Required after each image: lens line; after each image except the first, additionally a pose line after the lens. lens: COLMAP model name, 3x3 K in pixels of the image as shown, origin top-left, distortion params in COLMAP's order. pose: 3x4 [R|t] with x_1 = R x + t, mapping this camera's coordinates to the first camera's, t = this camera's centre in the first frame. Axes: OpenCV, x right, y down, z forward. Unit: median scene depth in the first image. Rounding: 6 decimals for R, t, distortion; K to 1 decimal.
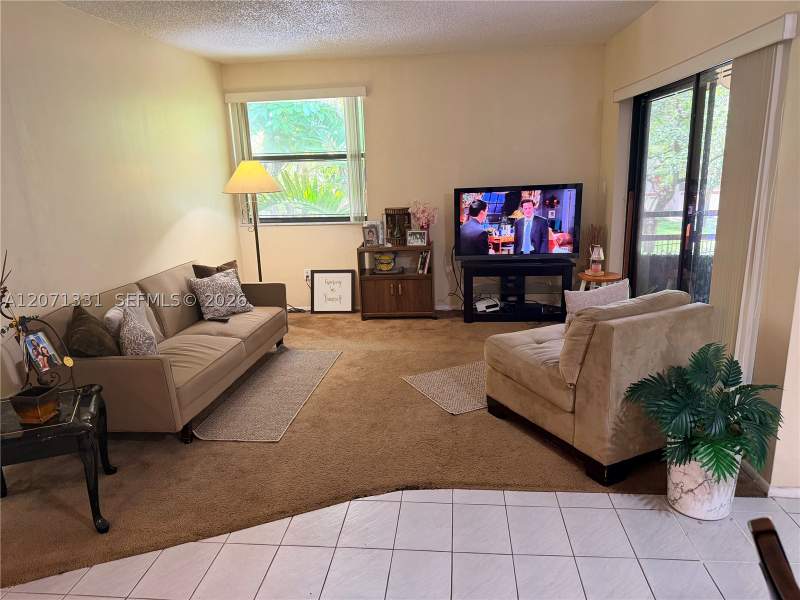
lens RADIAL K [[557.4, 0, 400.2], [0, 557.4, 302.5], [0, 0, 1]] dist [0.114780, -0.158867]
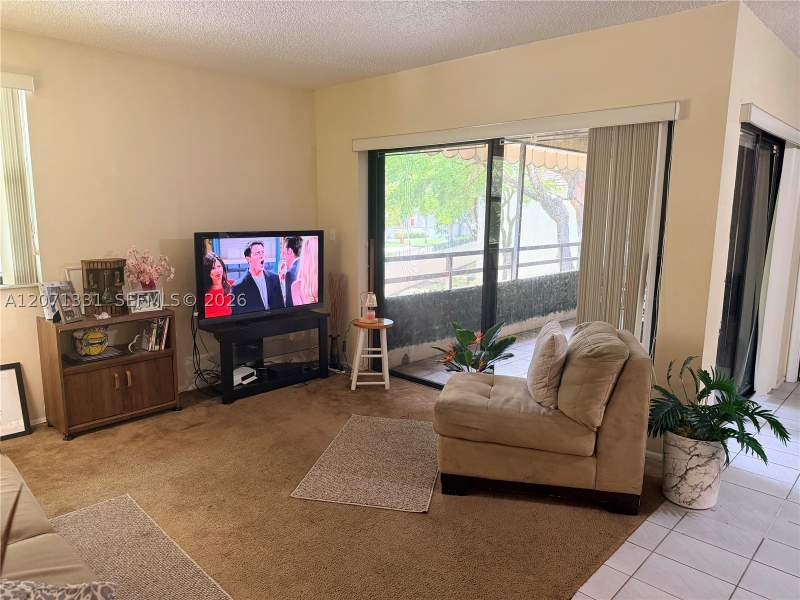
lens RADIAL K [[557.4, 0, 400.2], [0, 557.4, 302.5], [0, 0, 1]] dist [0.114780, -0.158867]
pose [[0.609863, -0.088251, 0.787578, -0.345879], [0.154488, 0.987954, -0.008924, -0.059781], [-0.777304, 0.127113, 0.616150, 0.323038]]
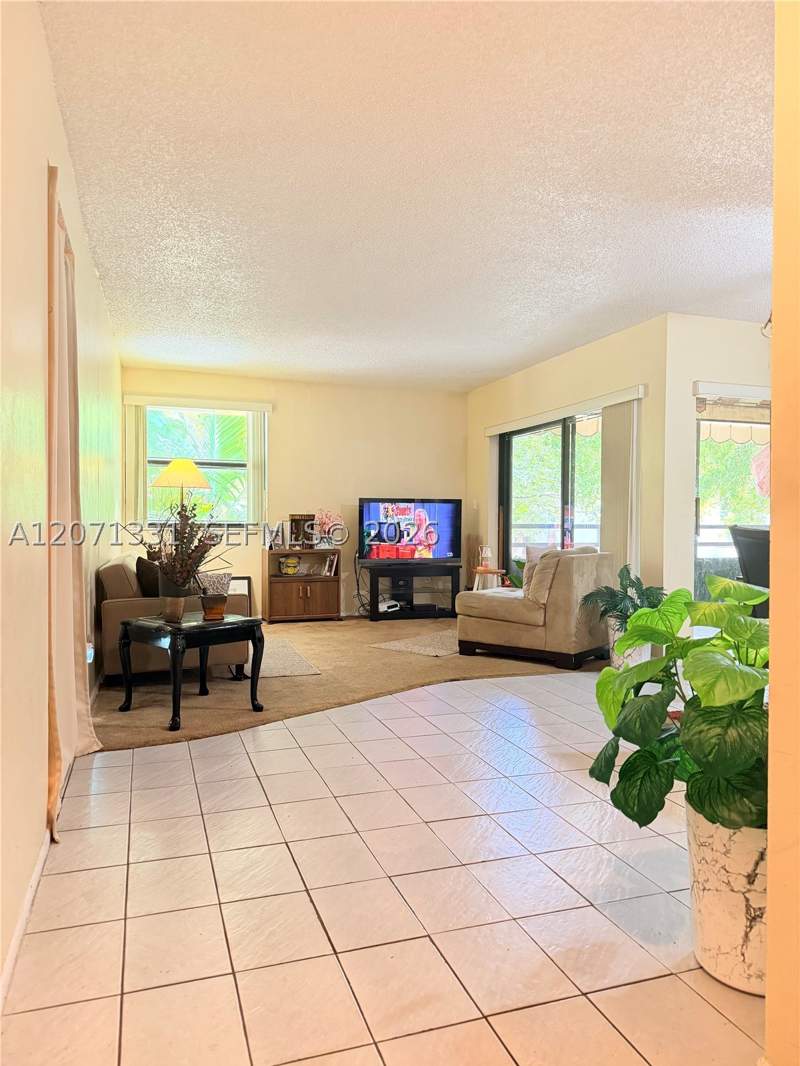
lens RADIAL K [[752.7, 0, 403.0], [0, 752.7, 530.3], [0, 0, 1]] dist [0.206154, -0.406041]
pose [[0.906249, 0.034547, 0.421331, -0.447332], [0.064407, 0.973737, -0.218377, 0.188113], [-0.417810, 0.225041, 0.880222, -0.327029]]
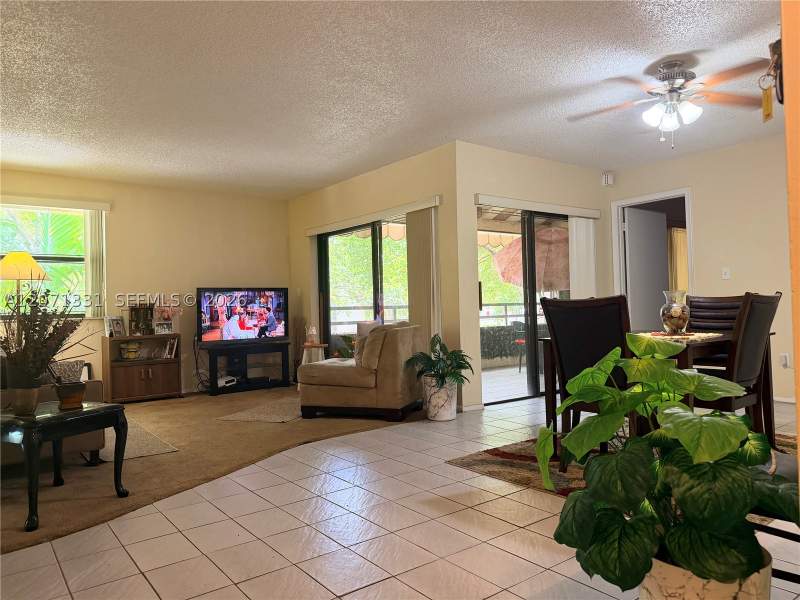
lens RADIAL K [[564.0, 0, 400.9], [0, 564.0, 297.9], [0, 0, 1]] dist [0.112917, -0.143127]
pose [[0.725263, 0.028178, 0.687895, -0.450172], [0.163204, 0.963646, -0.211544, 0.163117], [-0.668848, 0.265692, 0.694298, -0.186472]]
